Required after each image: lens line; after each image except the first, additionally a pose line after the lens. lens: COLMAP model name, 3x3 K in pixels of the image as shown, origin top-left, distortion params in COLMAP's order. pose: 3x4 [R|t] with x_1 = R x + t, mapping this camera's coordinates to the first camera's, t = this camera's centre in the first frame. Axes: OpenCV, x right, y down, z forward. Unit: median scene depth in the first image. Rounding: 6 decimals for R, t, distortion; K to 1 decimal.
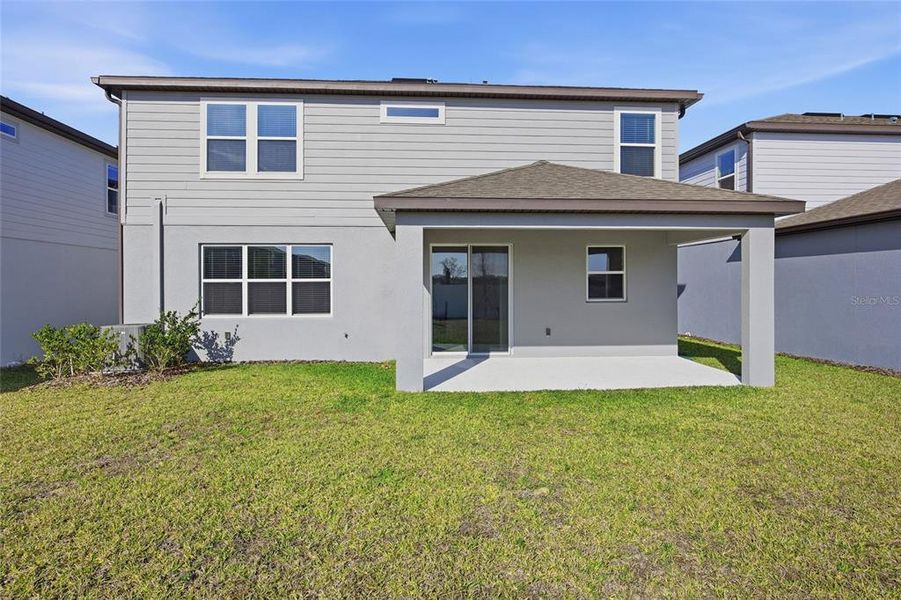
lens RADIAL K [[508.9, 0, 463.1], [0, 508.9, 279.9], [0, 0, 1]] dist [-0.000761, -0.000908]
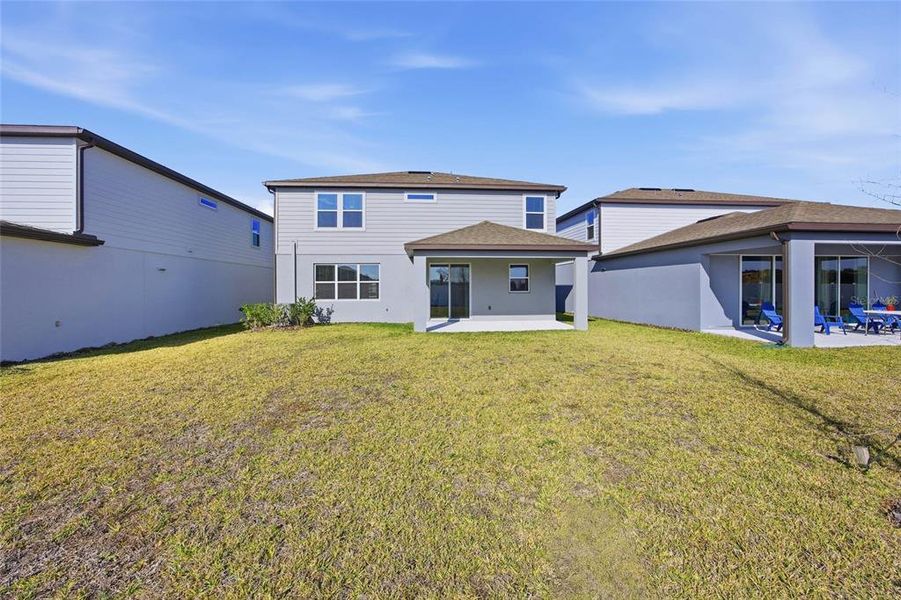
lens RADIAL K [[385.8, 0, 451.9], [0, 385.8, 282.3], [0, 0, 1]] dist [-0.034158, 0.016457]
pose [[0.999992, -0.001496, -0.003626, 0.028232], [0.001476, 0.999985, -0.005334, 0.010286], [0.003634, 0.005329, 0.999979, -0.498808]]
